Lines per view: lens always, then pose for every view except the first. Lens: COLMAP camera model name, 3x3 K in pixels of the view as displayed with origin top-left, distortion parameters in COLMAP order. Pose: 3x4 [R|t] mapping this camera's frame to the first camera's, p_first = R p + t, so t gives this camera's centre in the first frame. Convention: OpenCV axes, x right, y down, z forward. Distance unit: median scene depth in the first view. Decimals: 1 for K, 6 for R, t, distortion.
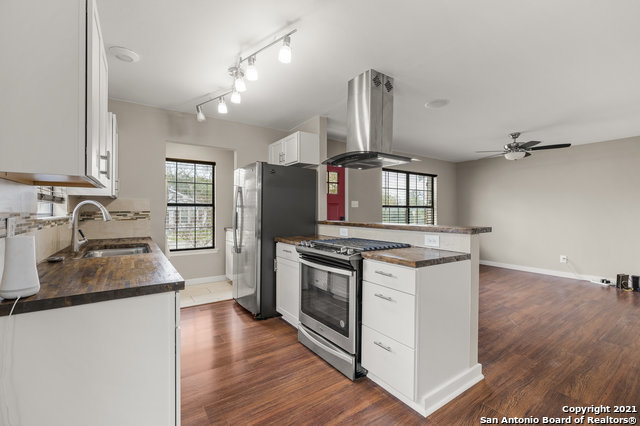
lens RADIAL K [[278.3, 0, 320.8], [0, 278.3, 211.5], [0, 0, 1]] dist [0.001456, -0.000006]
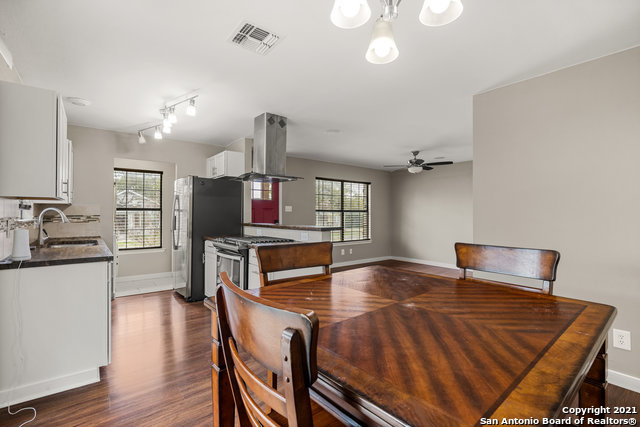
lens RADIAL K [[293.3, 0, 316.6], [0, 293.3, 214.2], [0, 0, 1]] dist [-0.010753, 0.000612]
pose [[0.997441, 0.001371, 0.071478, 0.251712], [-0.001280, 0.999998, -0.001313, -0.004821], [-0.071480, 0.001218, 0.997441, -0.355257]]
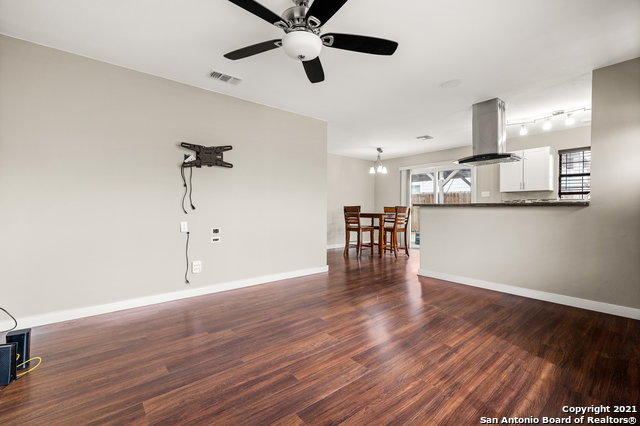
lens RADIAL K [[278.3, 0, 325.9], [0, 278.3, 212.4], [0, 0, 1]] dist [0.001456, -0.000006]
pose [[-0.994767, -0.010308, -0.101651, 1.047820], [-0.011884, 0.999818, 0.014909, 0.064293], [0.101478, 0.016039, -0.994708, 2.124735]]
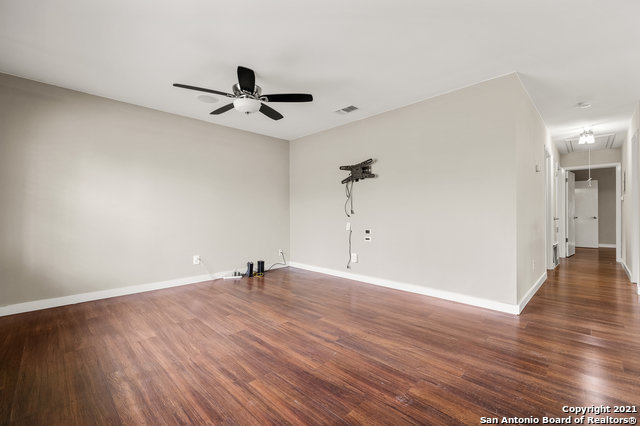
lens RADIAL K [[278.3, 0, 321.0], [0, 278.3, 211.9], [0, 0, 1]] dist [0.001456, -0.000006]
pose [[-0.175930, -0.003553, 0.984396, 0.056198], [0.003367, 0.999985, 0.004211, 0.058539], [-0.984397, 0.004055, -0.175916, 1.404389]]
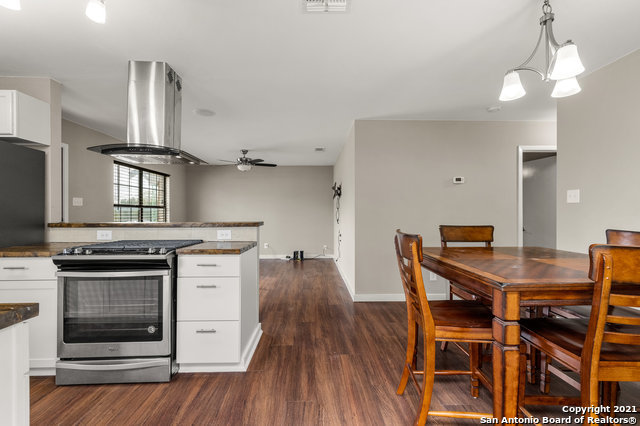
lens RADIAL K [[278.3, 0, 320.8], [0, 278.3, 213.8], [0, 0, 1]] dist [0.001456, -0.000006]
pose [[0.547365, -0.004608, 0.836882, -0.259823], [0.002763, 0.999989, 0.003699, 0.010984], [-0.836890, 0.000288, 0.547371, 0.013039]]
